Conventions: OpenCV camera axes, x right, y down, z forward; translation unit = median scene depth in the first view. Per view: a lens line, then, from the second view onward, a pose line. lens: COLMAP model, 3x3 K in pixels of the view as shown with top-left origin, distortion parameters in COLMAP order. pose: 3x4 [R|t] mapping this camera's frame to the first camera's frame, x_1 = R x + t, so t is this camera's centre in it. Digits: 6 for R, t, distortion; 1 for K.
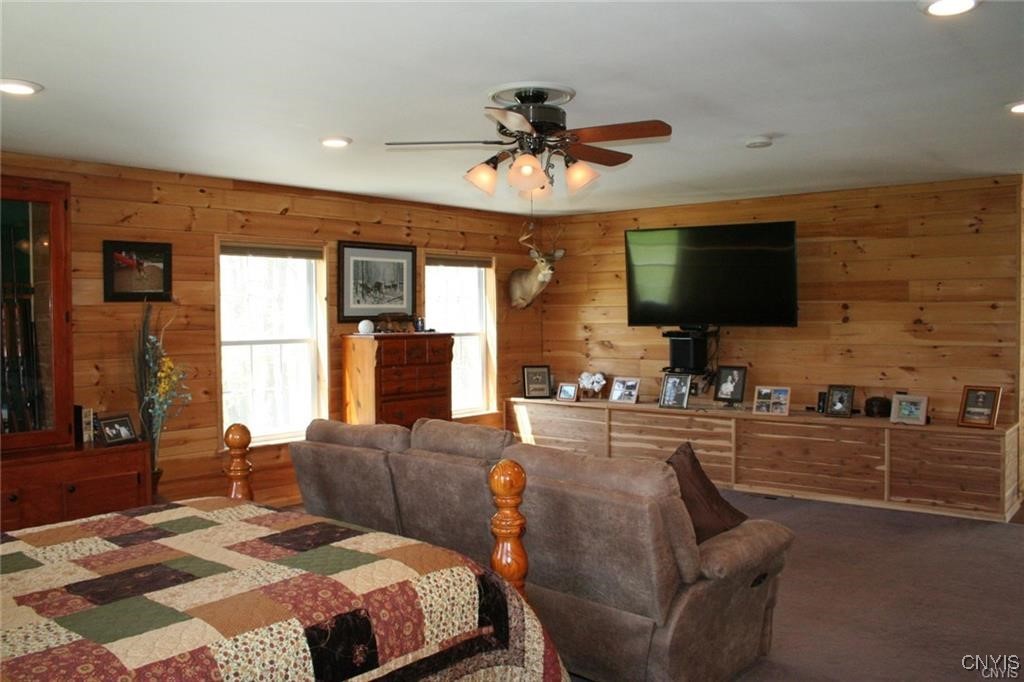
lens RADIAL K [[865.6, 0, 512.0], [0, 865.6, 341.0], [0, 0, 1]] dist [-0.054551, -0.001513]
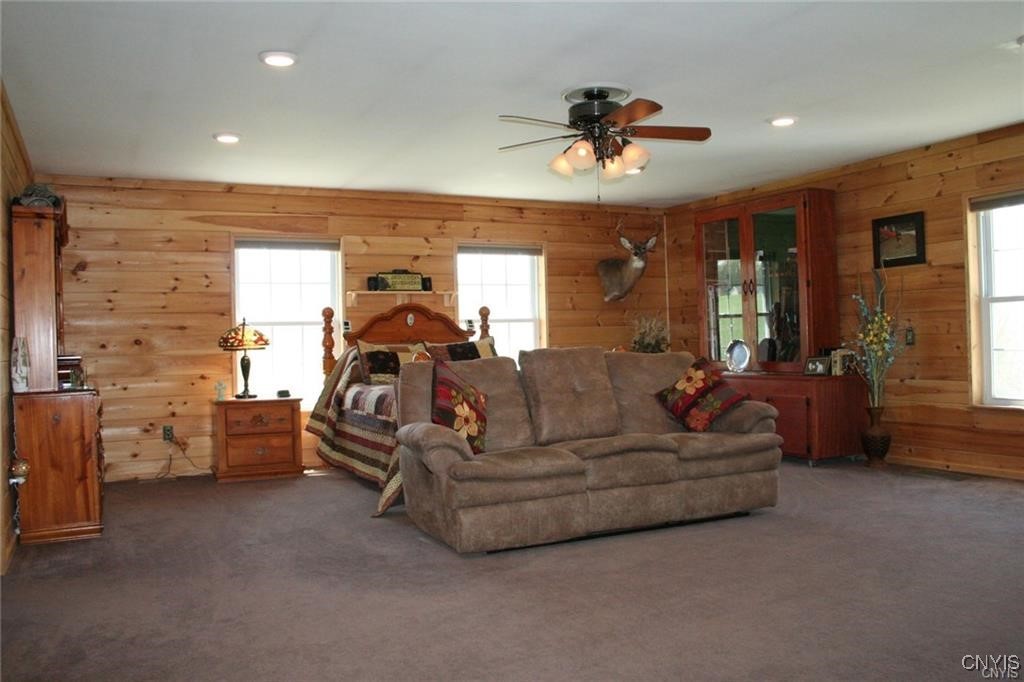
lens RADIAL K [[865.6, 0, 512.0], [0, 865.6, 341.0], [0, 0, 1]] dist [-0.054551, -0.001513]
pose [[-0.382001, 0.015626, -0.924030, 0.837717], [-0.002057, 0.999840, 0.017758, 0.036569], [0.924160, 0.008684, -0.381908, 0.931650]]
